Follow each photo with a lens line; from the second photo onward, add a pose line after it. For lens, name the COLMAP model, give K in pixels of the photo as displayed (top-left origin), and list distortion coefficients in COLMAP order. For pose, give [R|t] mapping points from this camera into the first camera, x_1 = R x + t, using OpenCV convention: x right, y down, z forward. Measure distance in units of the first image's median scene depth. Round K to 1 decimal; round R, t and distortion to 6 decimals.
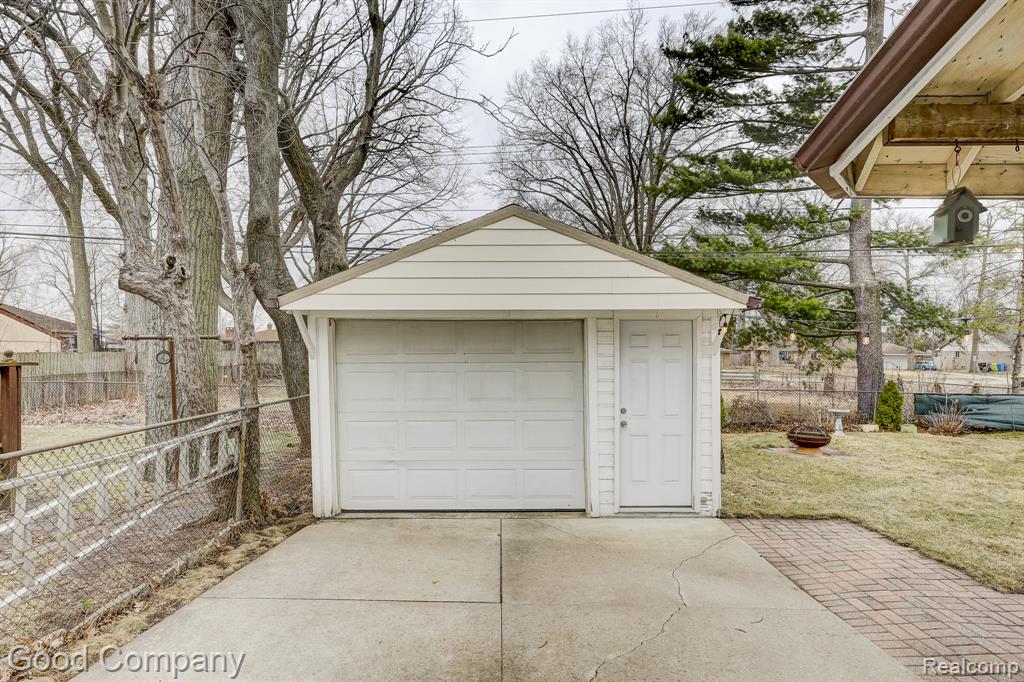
lens RADIAL K [[581.7, 0, 498.4], [0, 581.7, 353.5], [0, 0, 1]] dist [0.001172, 0.001530]
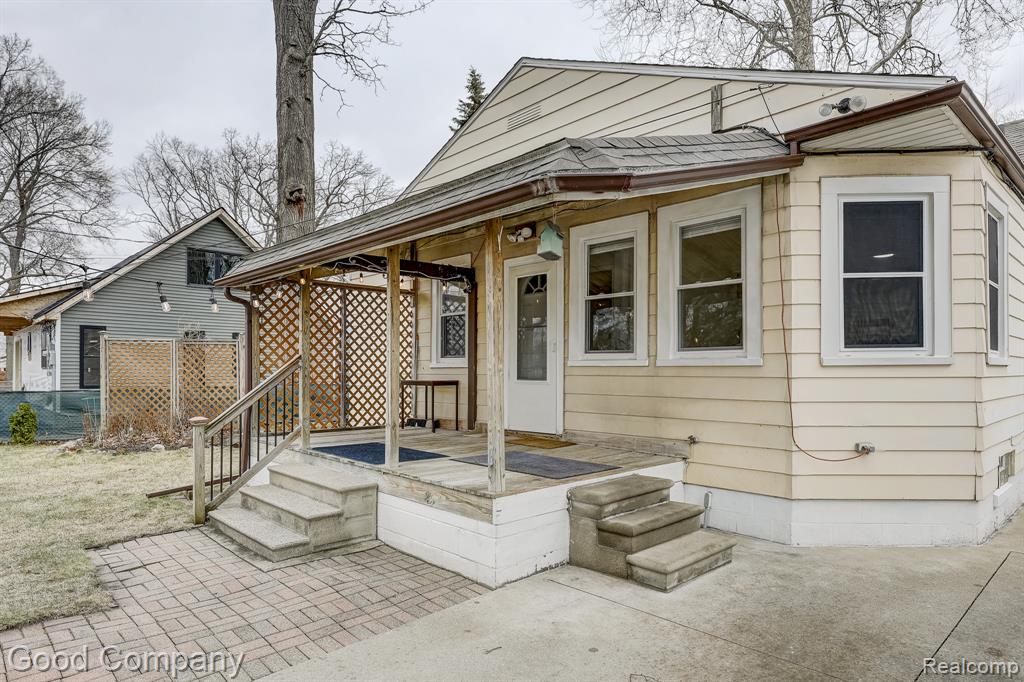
lens RADIAL K [[599.6, 0, 513.6], [0, 599.6, 370.9], [0, 0, 1]] dist [-0.005946, -0.000979]
pose [[-0.697648, -0.012746, 0.716327, -0.084633], [-0.010045, 0.999917, 0.008008, 0.030032], [-0.716370, -0.001609, -0.697719, 0.660680]]
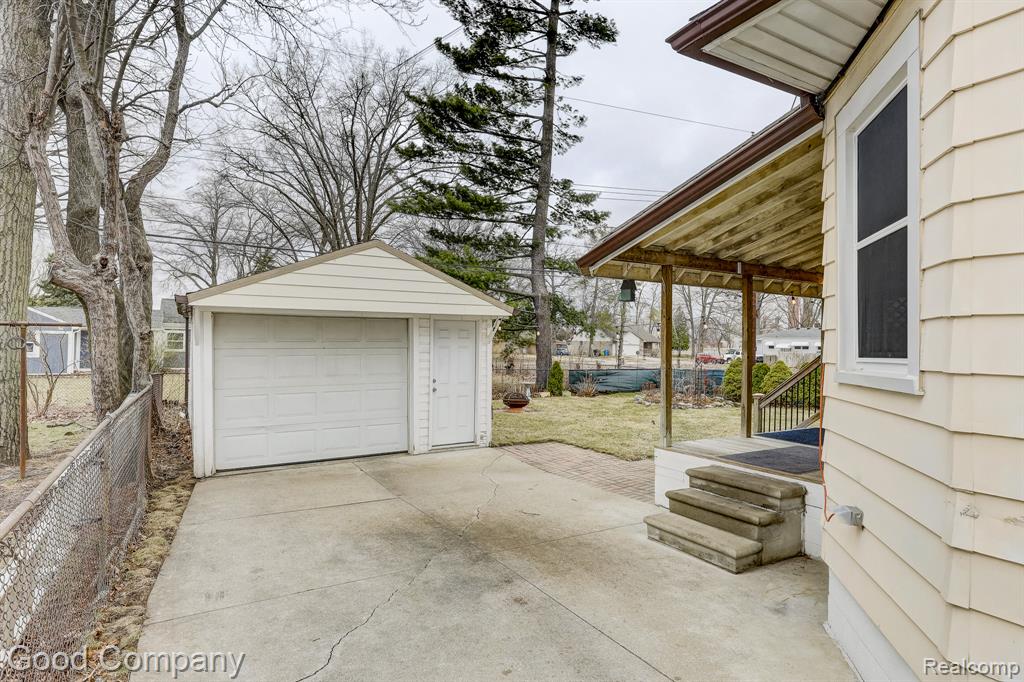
lens RADIAL K [[556.5, 0, 512.0], [0, 556.5, 341.0], [0, 0, 1]] dist [0.001054, 0.000539]
pose [[0.853069, 0.007786, 0.521740, -0.279413], [-0.007795, 0.999967, -0.002178, -0.001541], [-0.521740, -0.002209, 0.853101, -0.245855]]
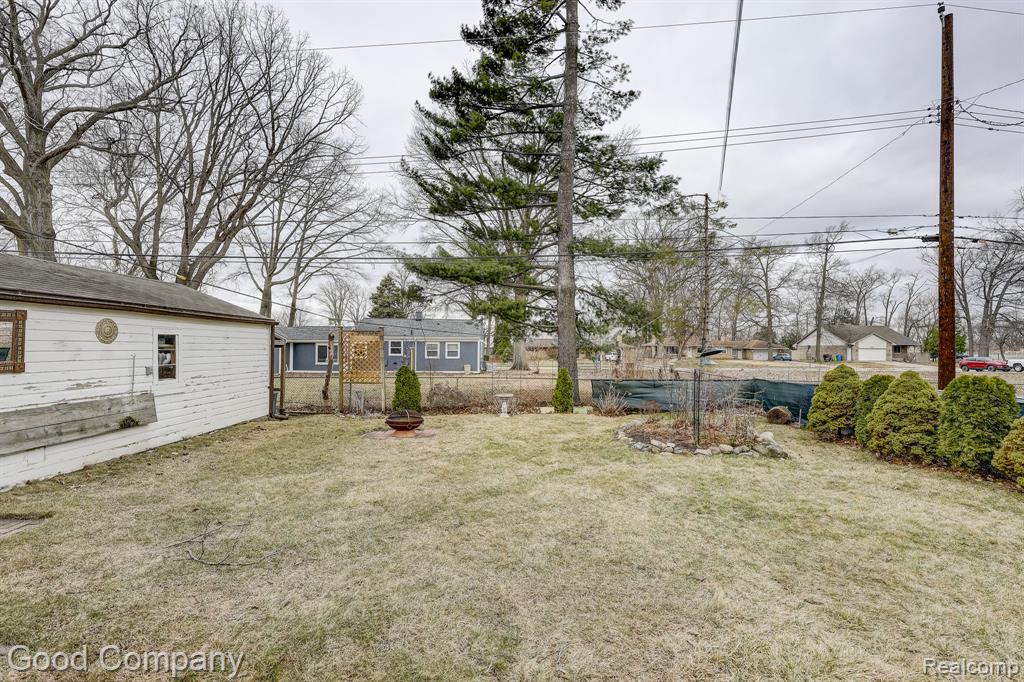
lens RADIAL K [[450.6, 0, 512.0], [0, 450.6, 341.0], [0, 0, 1]] dist [0.001495, 0.000720]
pose [[0.999641, -0.005331, 0.026252, 0.999810], [0.005865, 0.999777, -0.020299, 0.017959], [-0.026138, 0.020446, 0.999449, 0.209885]]
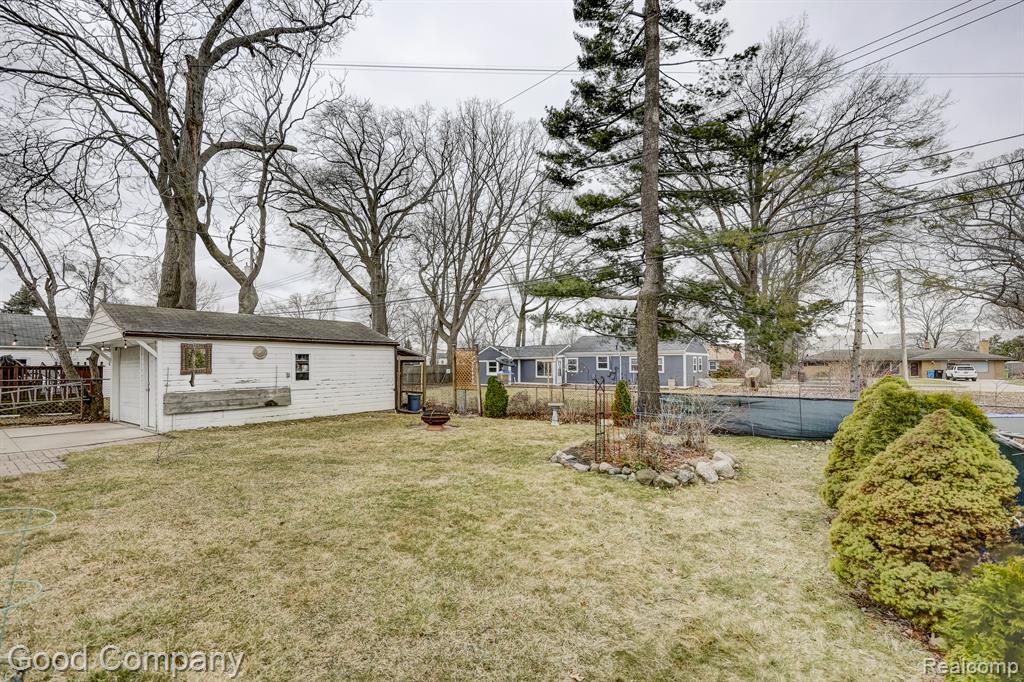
lens RADIAL K [[439.0, 0, 503.8], [0, 439.0, 350.8], [0, 0, 1]] dist [0.002026, -0.000133]
pose [[0.786605, -0.036740, -0.616363, 1.852466], [0.012649, 0.998978, -0.043404, 0.047101], [0.617327, 0.026345, 0.786265, 0.391956]]
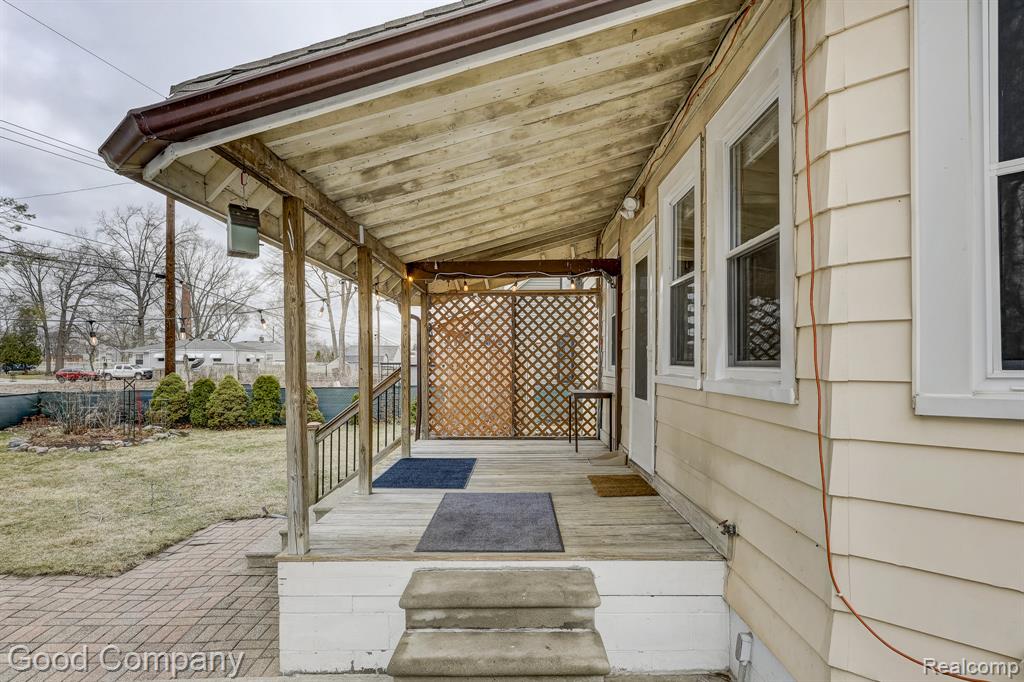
lens RADIAL K [[555.2, 0, 510.8], [0, 555.2, 365.4], [0, 0, 1]] dist [0.000034, 0.001160]
pose [[-0.001654, -0.017045, 0.999853, -0.087190], [0.001921, 0.999853, 0.017048, 0.001650], [-0.999997, 0.001949, -0.001621, 0.149829]]
